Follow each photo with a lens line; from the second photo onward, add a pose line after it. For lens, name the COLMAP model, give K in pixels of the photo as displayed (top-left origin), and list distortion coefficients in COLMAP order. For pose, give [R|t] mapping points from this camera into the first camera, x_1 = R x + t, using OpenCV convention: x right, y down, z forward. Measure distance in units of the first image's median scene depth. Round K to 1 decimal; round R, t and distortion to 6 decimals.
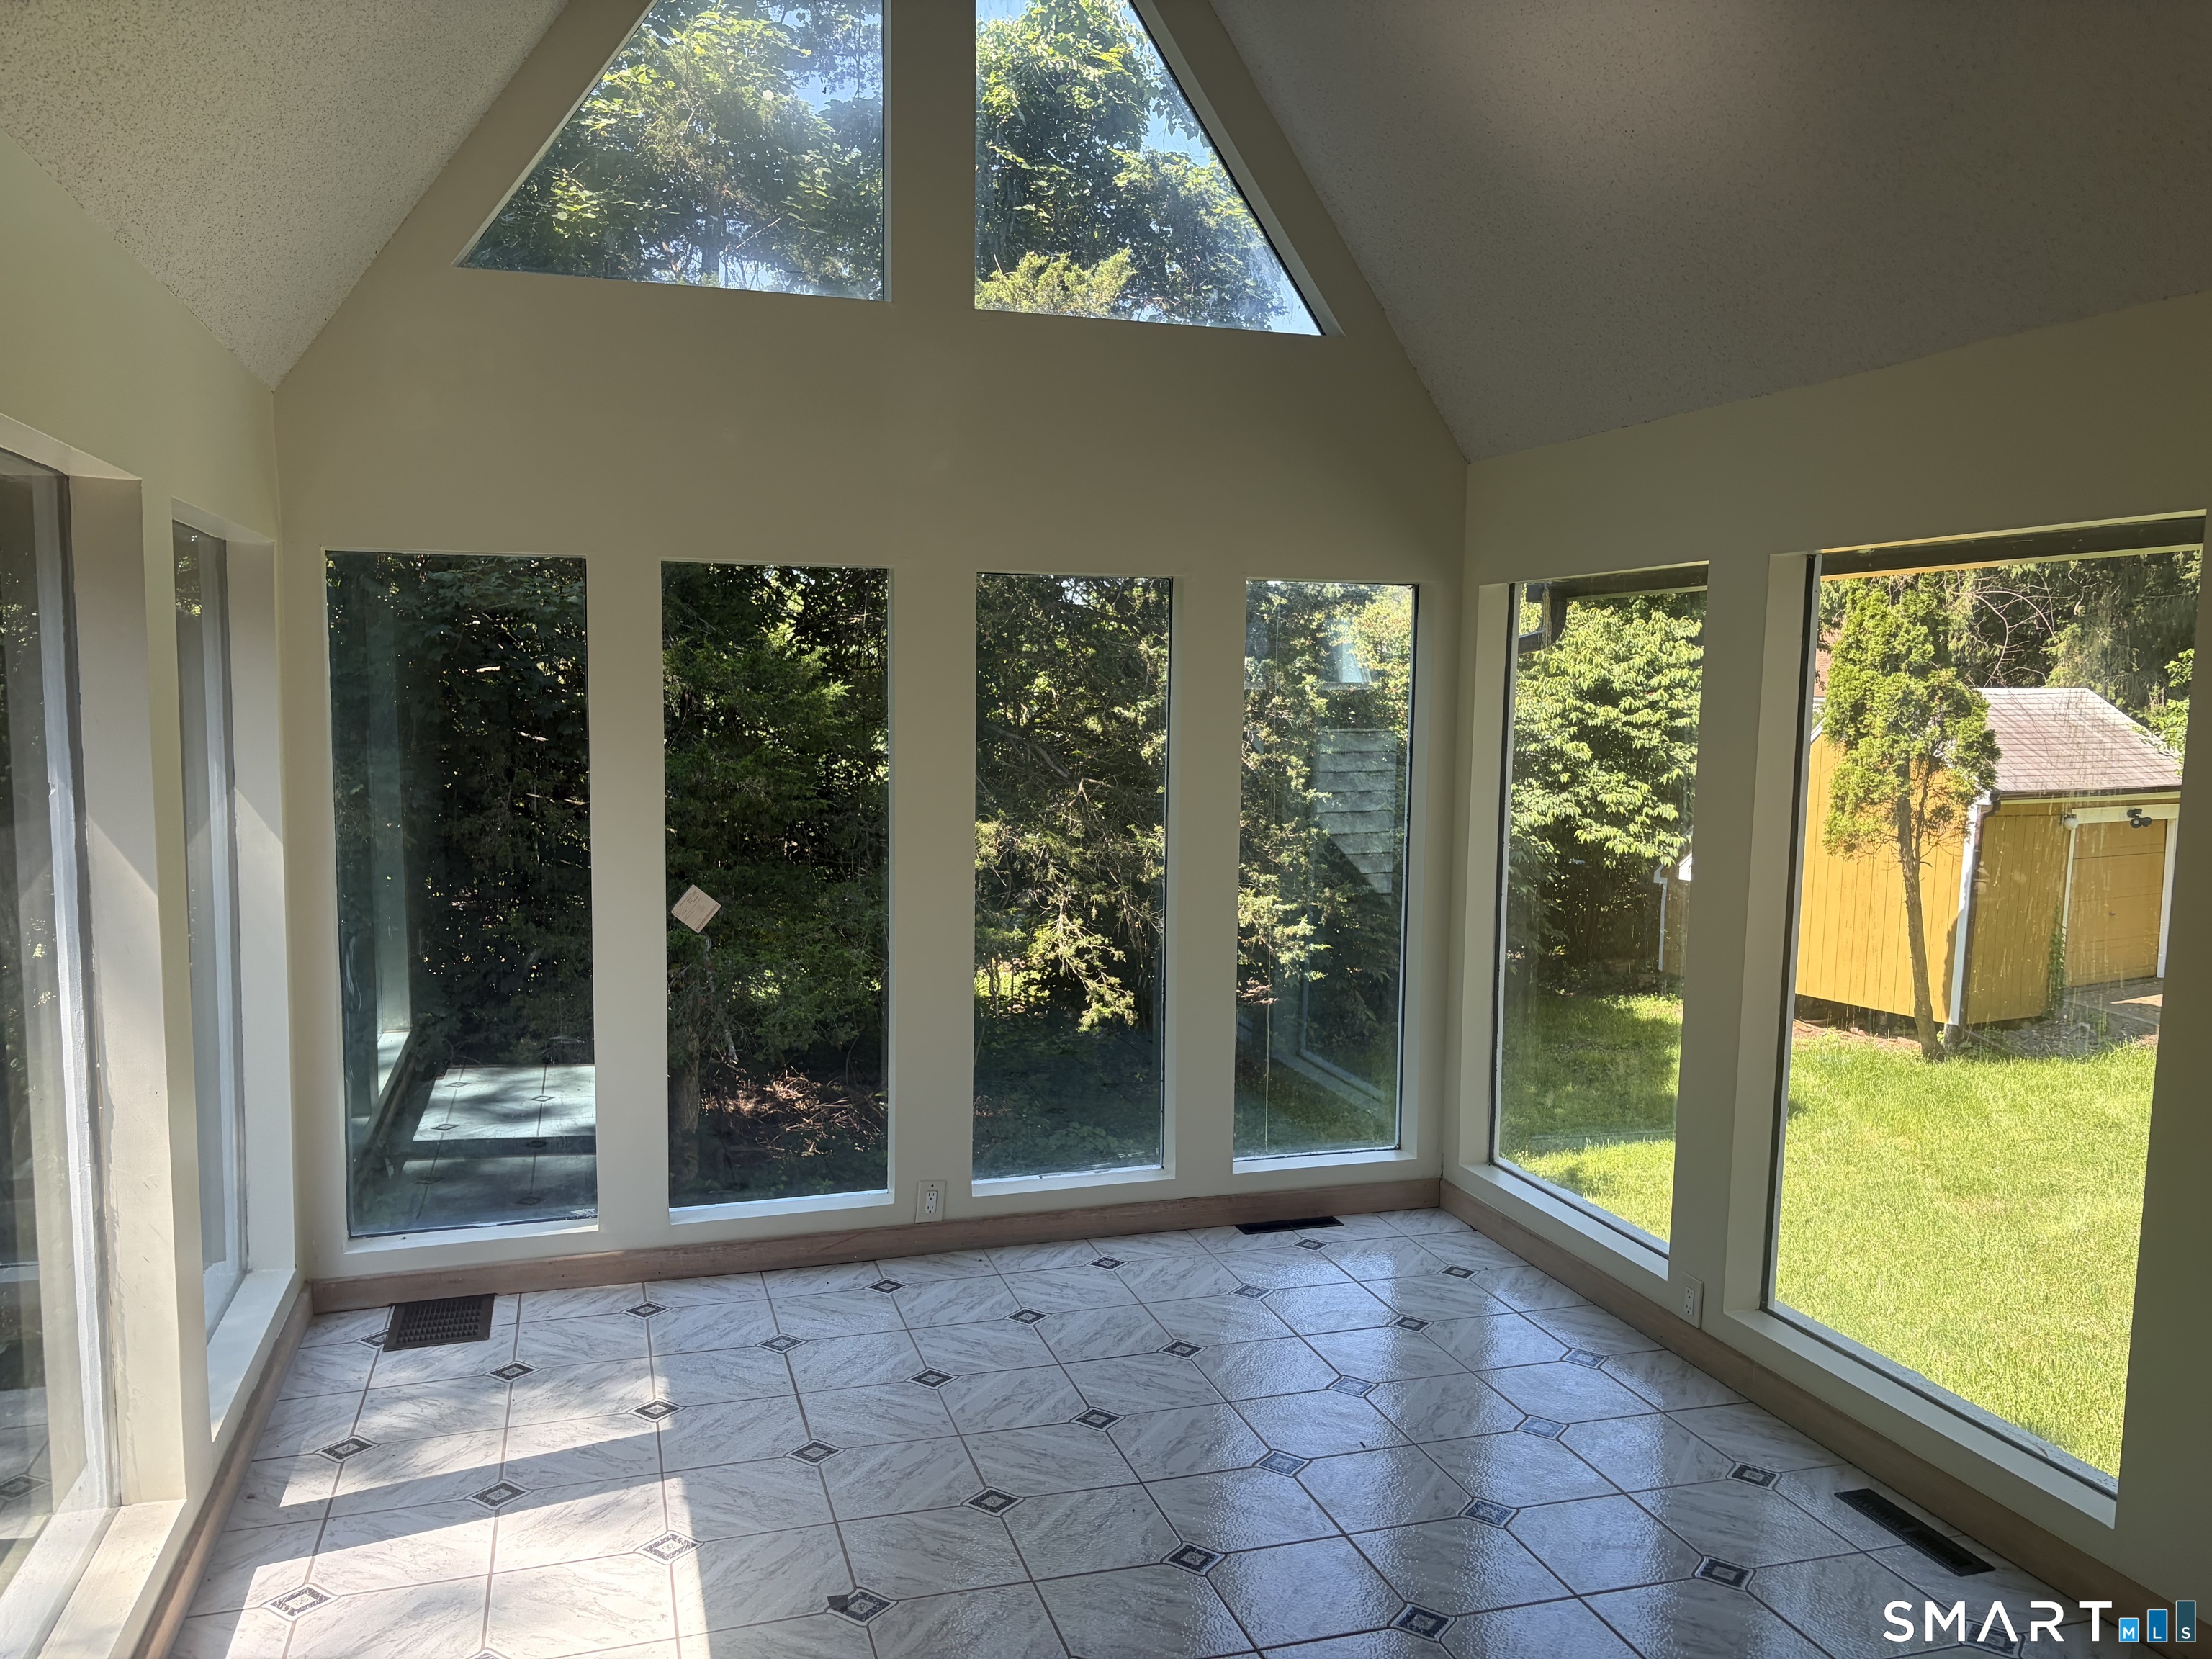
lens RADIAL K [[1666.5, 0, 1103.6], [0, 1666.5, 810.1], [0, 0, 1]] dist [0.048593, -0.060626]
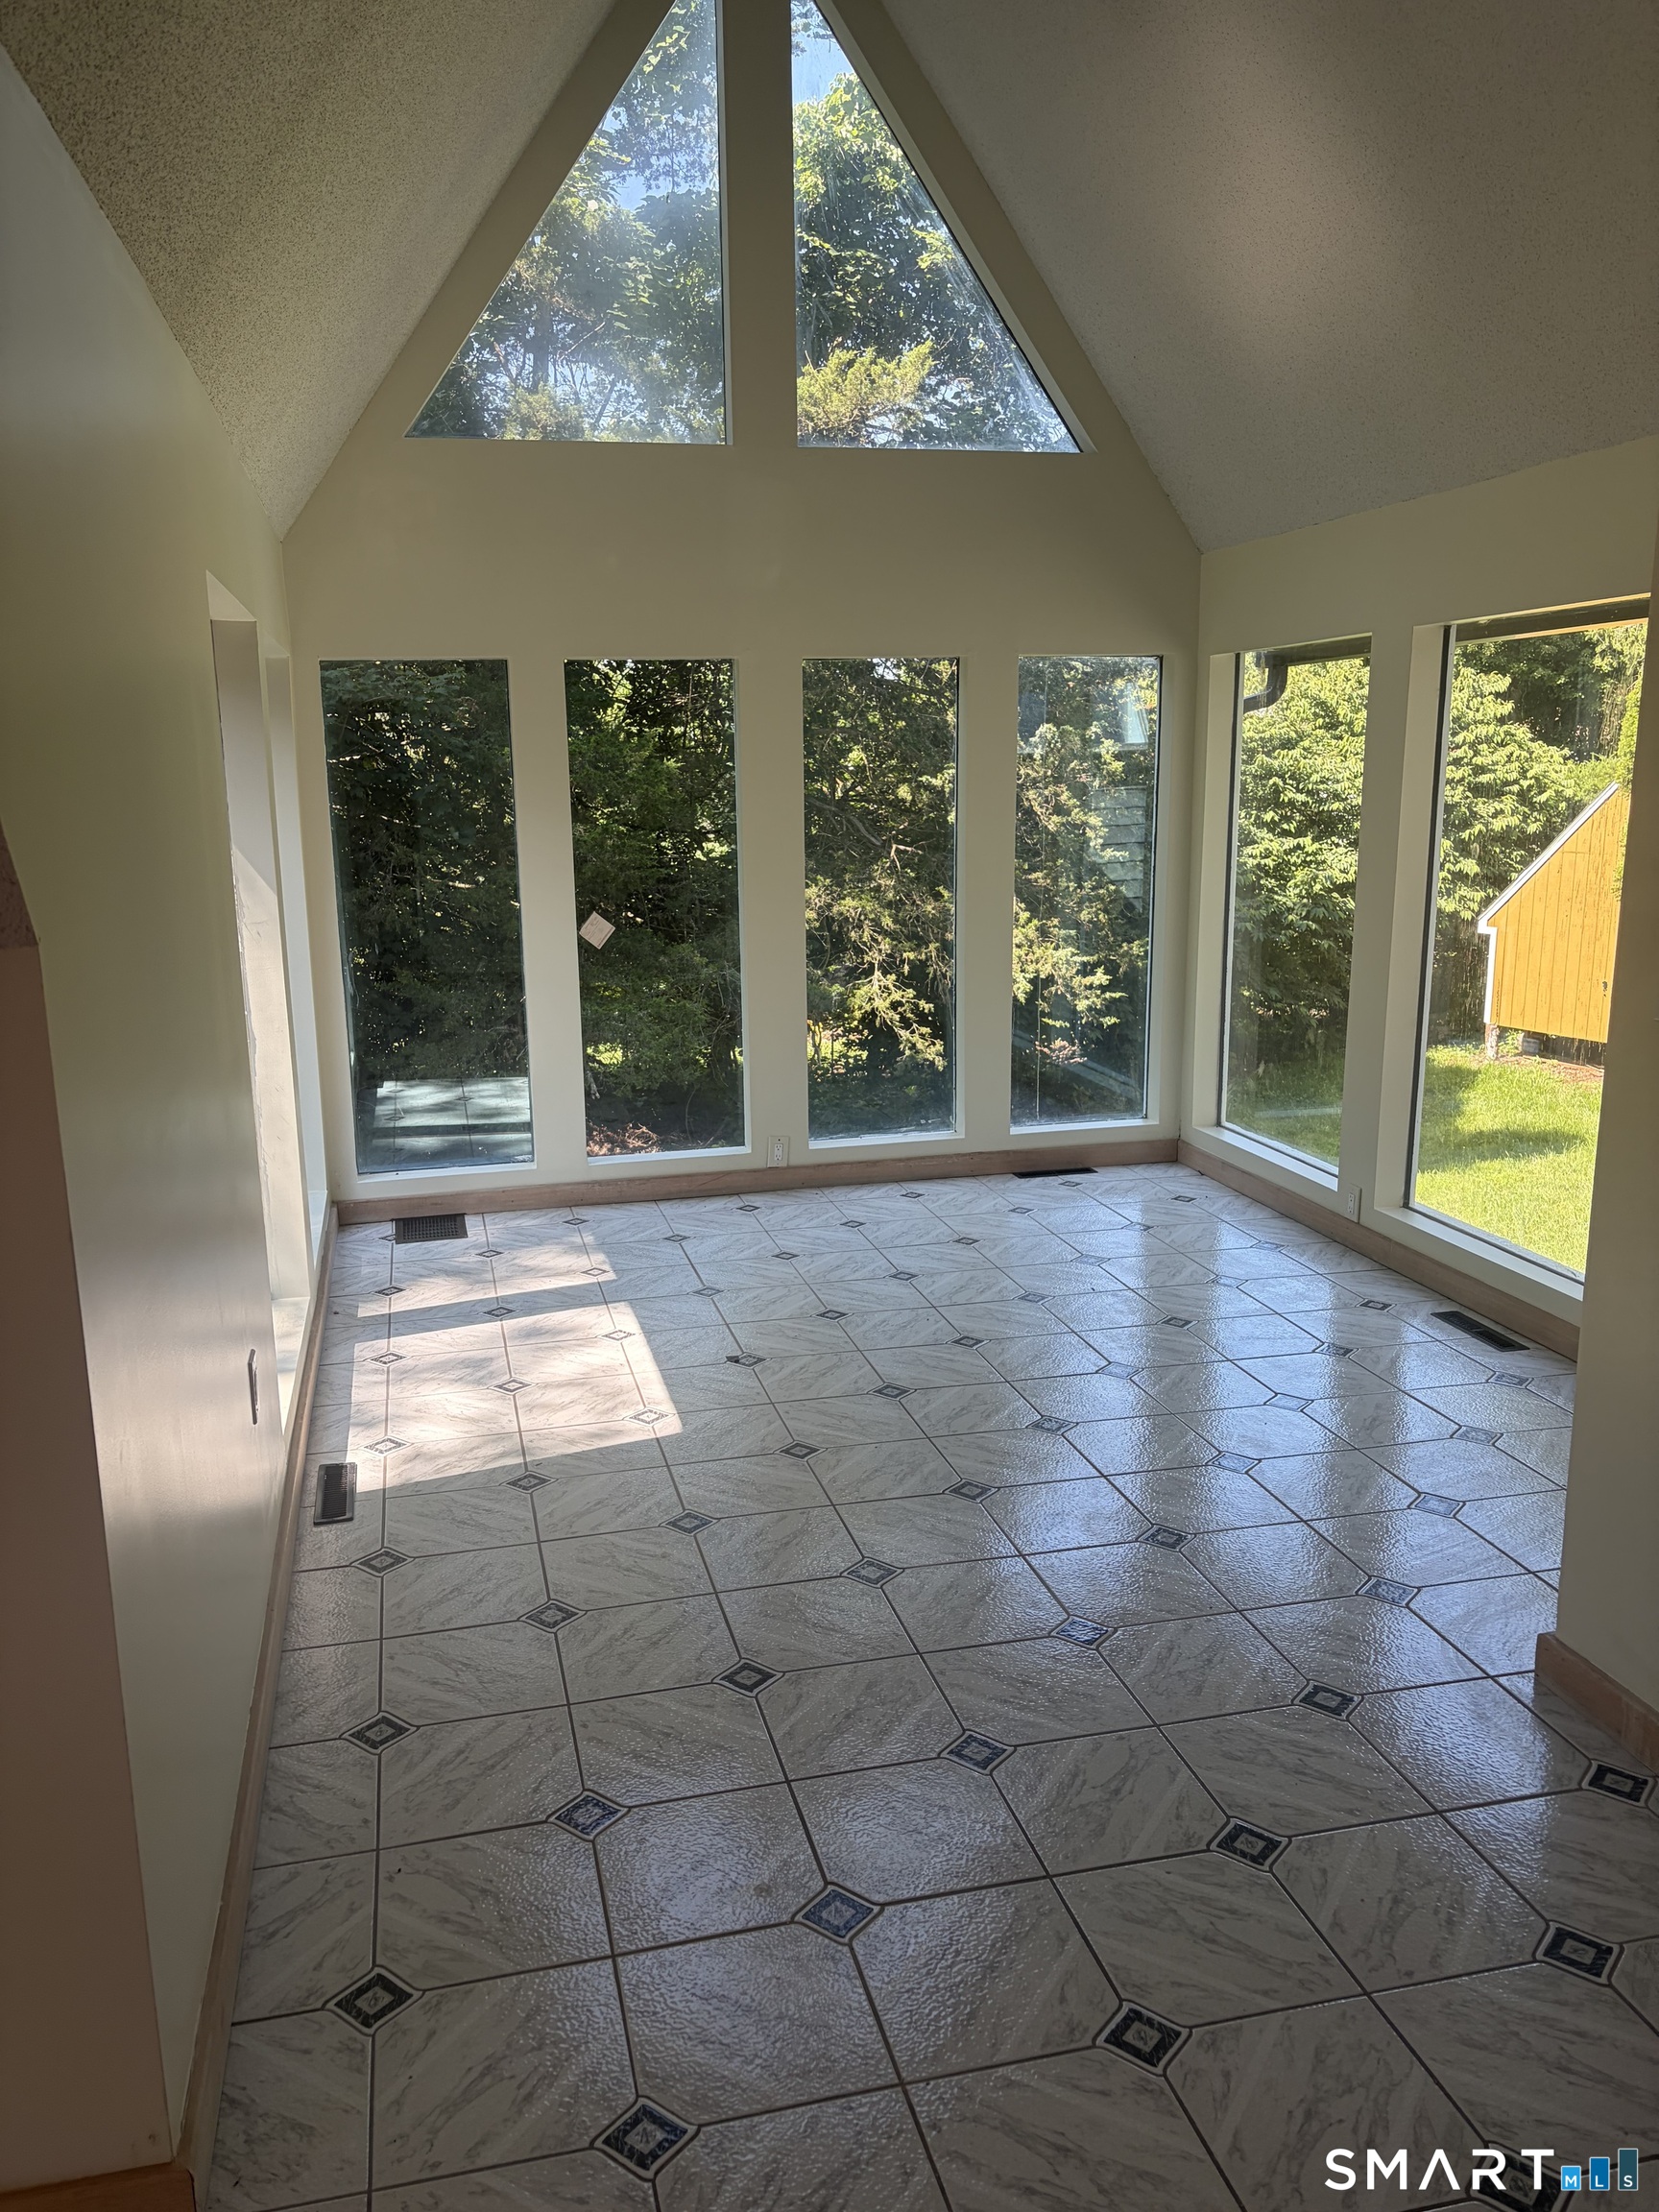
lens RADIAL K [[1666.5, 0, 773.7], [0, 1666.5, 1098.2], [0, 0, 1]] dist [0.048593, -0.060626]
pose [[0.995965, -0.011938, -0.088950, 0.007391], [0.022756, 0.992316, 0.121616, 0.021675], [0.086815, -0.123150, 0.988583, -0.198100]]
